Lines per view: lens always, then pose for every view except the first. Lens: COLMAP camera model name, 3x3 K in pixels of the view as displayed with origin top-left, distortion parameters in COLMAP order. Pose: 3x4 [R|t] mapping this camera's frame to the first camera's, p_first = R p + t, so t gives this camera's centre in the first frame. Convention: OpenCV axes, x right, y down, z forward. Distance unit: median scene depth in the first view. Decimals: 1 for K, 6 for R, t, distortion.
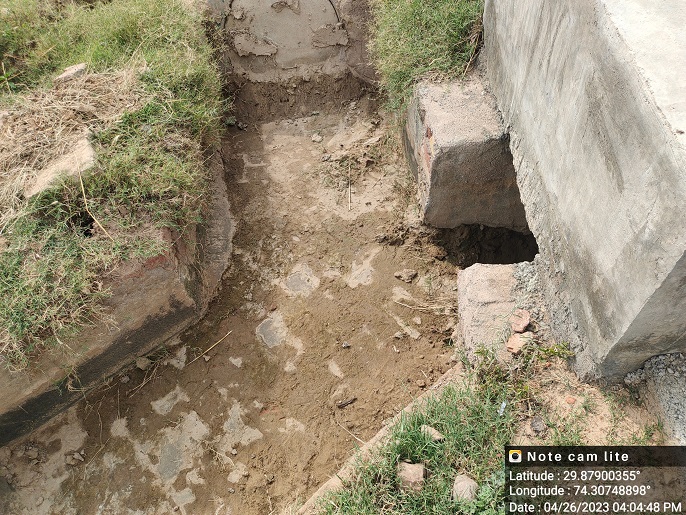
lens RADIAL K [[482.4, 0, 343.0], [0, 482.4, 257.5], [0, 0, 1]] dist [0.070840, -0.086779]
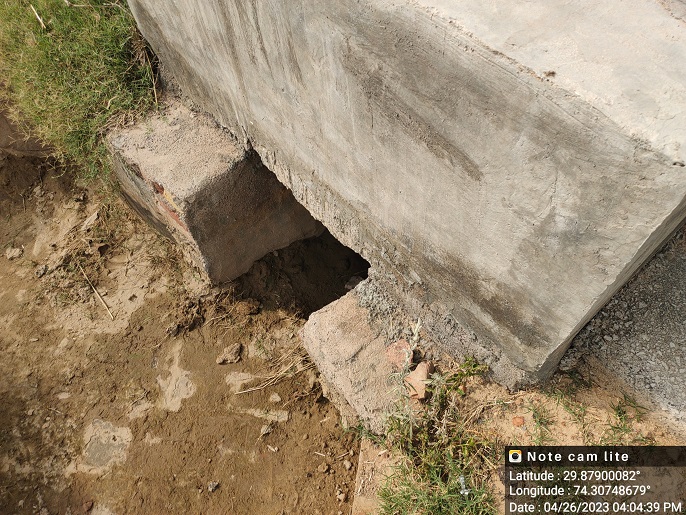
lens RADIAL K [[482.4, 0, 343.0], [0, 482.4, 257.5], [0, 0, 1]] dist [0.070840, -0.086779]
pose [[0.762463, -0.507758, 0.401038, 0.036418], [0.512513, 0.852276, 0.104674, -0.093801], [-0.394944, 0.125727, 0.910061, 0.201967]]
